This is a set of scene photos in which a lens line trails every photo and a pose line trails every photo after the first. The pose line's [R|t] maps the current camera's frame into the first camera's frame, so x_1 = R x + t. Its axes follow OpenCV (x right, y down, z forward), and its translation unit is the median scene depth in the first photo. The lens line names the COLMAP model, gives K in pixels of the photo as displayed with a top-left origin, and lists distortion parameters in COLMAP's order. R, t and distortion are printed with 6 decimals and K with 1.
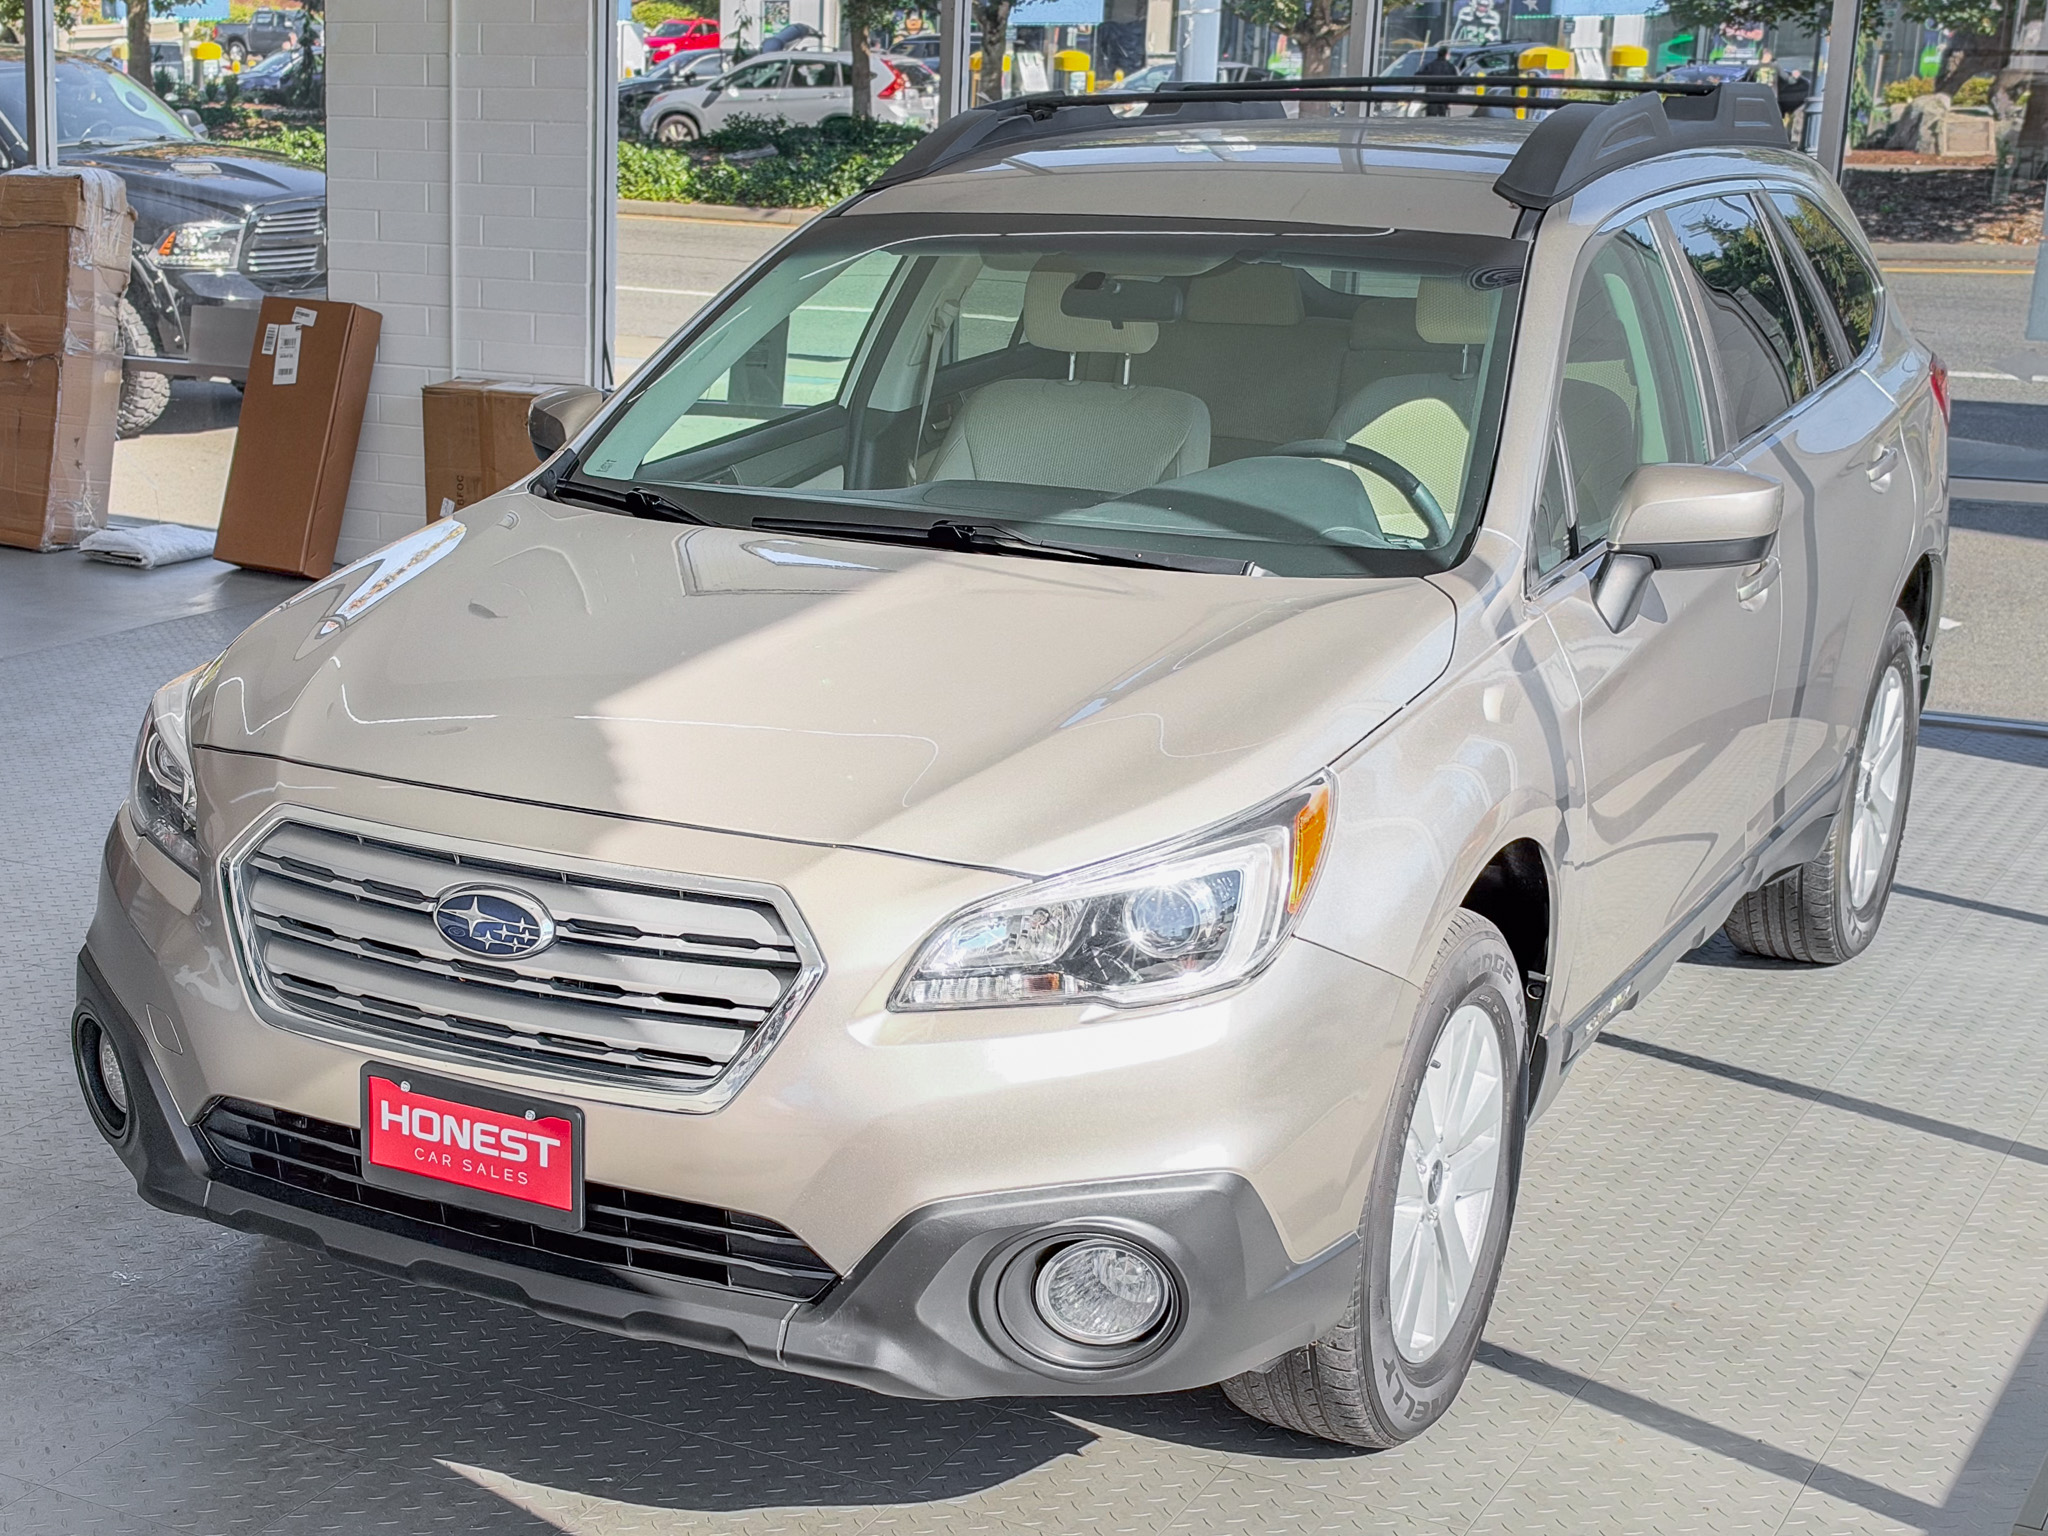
lens RADIAL K [[3105.0, 0, 688.1], [0, 3105.0, 681.6], [0, 0, 1]] dist [0.165581, 0.052336]
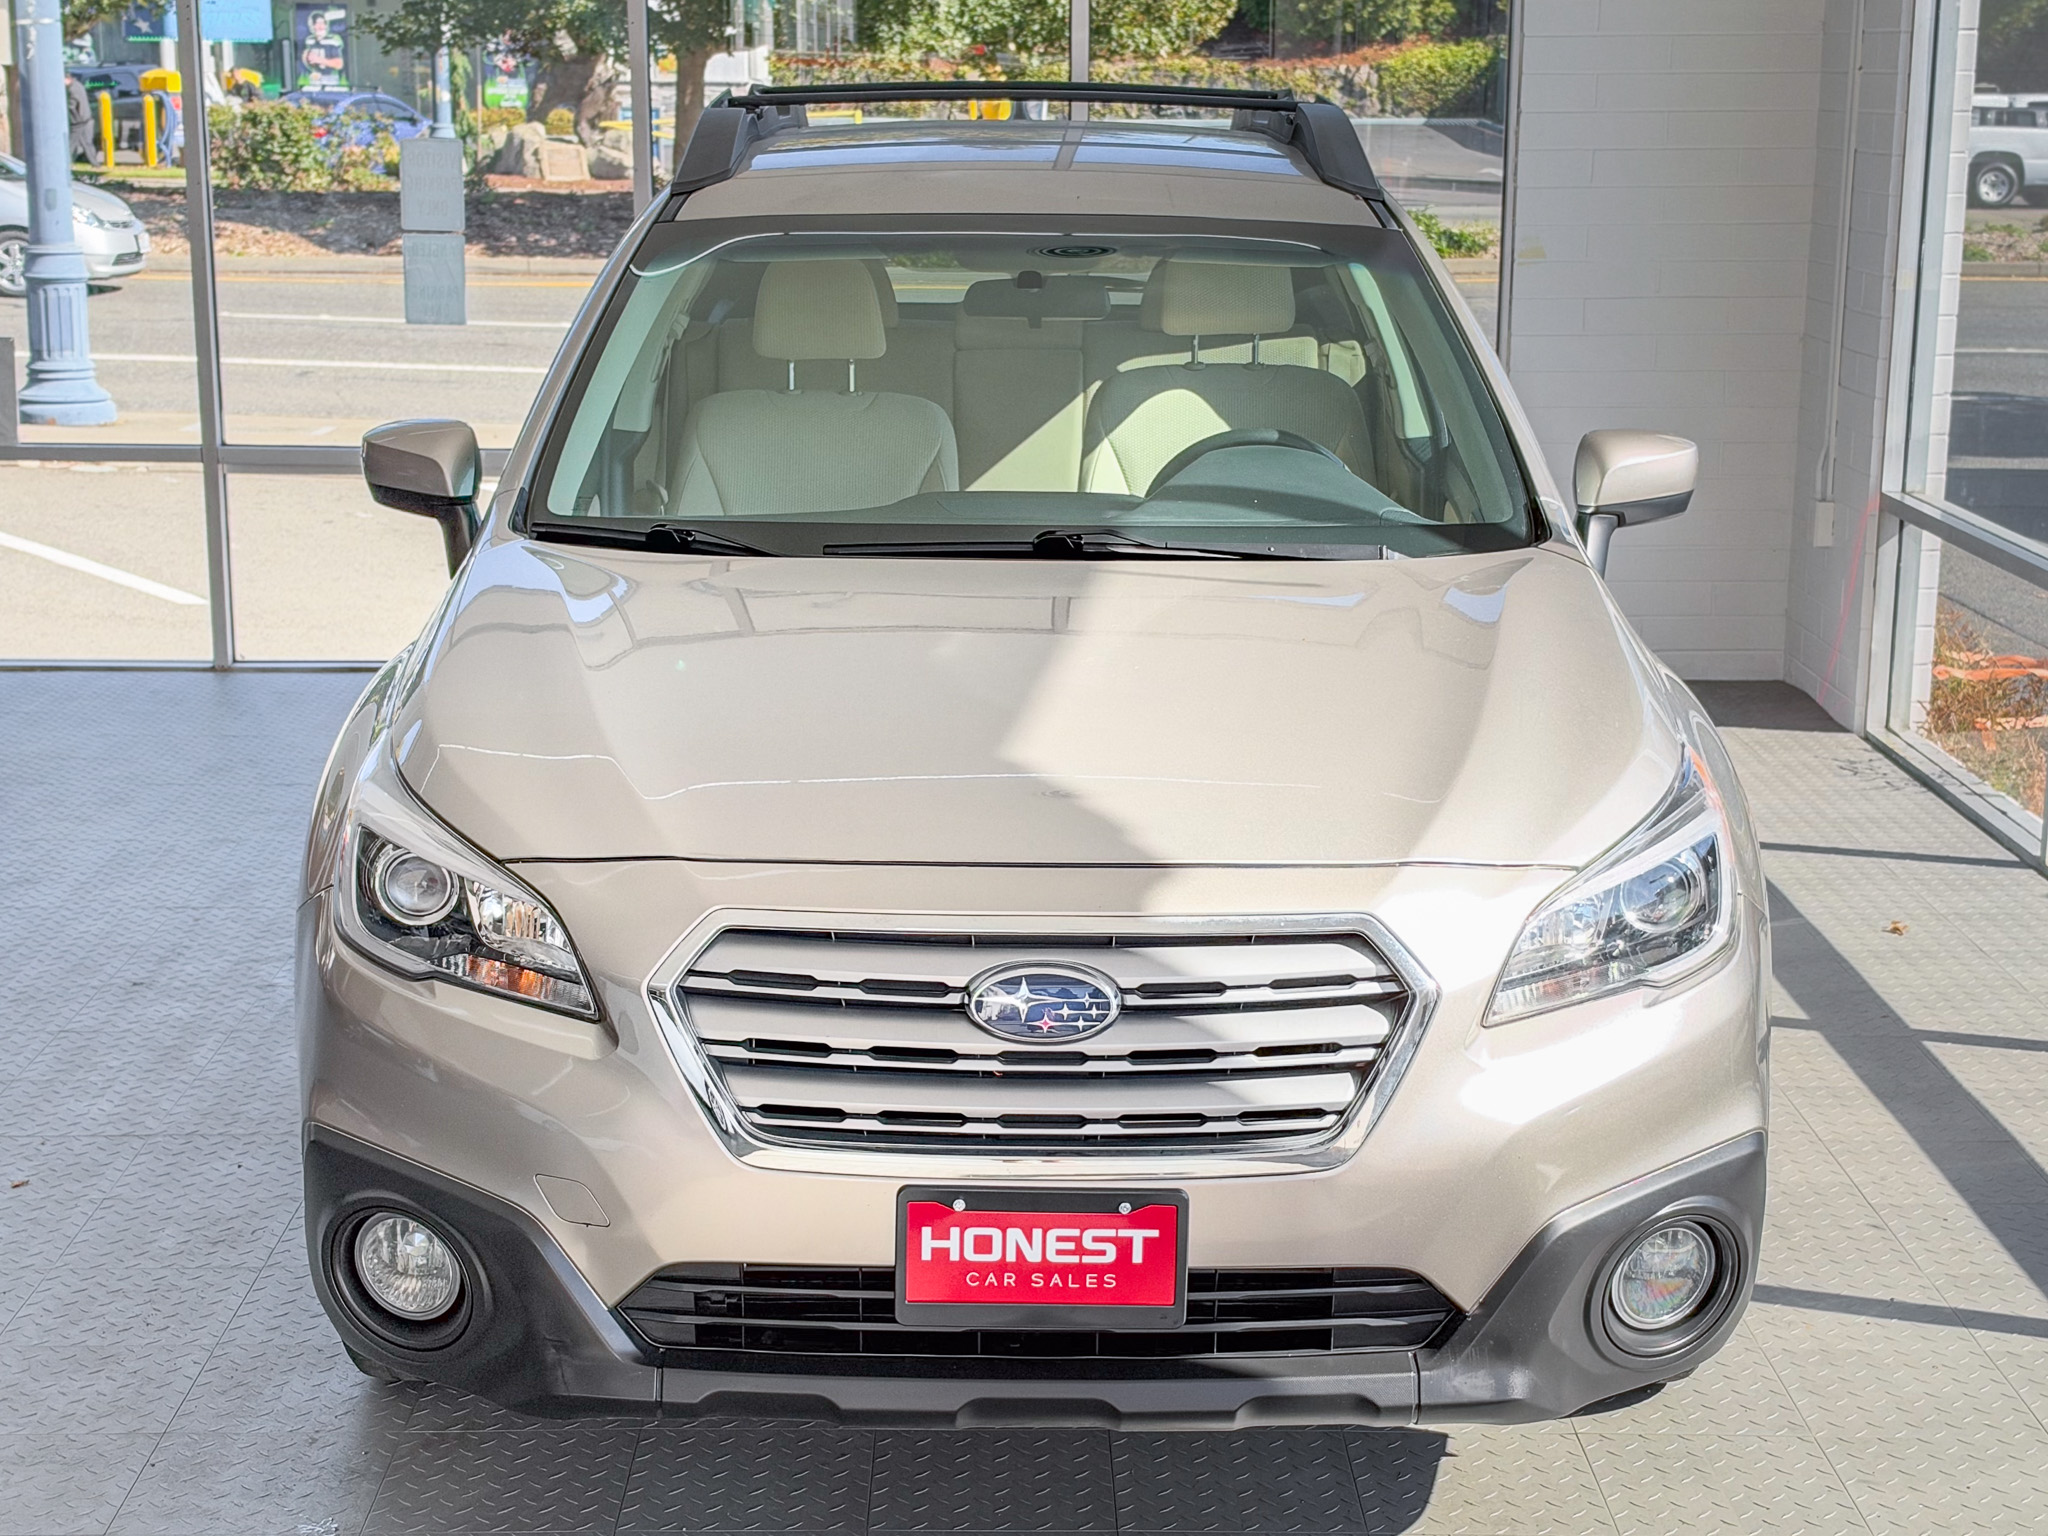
lens RADIAL K [[3140.7, 0, 1024.6], [0, 3140.7, 697.7], [0, 0, 1]] dist [0.138546, -0.209371]
pose [[0.855192, -0.105261, 0.507510, -0.510372], [0.107110, 0.993916, 0.025657, -0.032787], [-0.507123, 0.032418, 0.861264, 0.224004]]
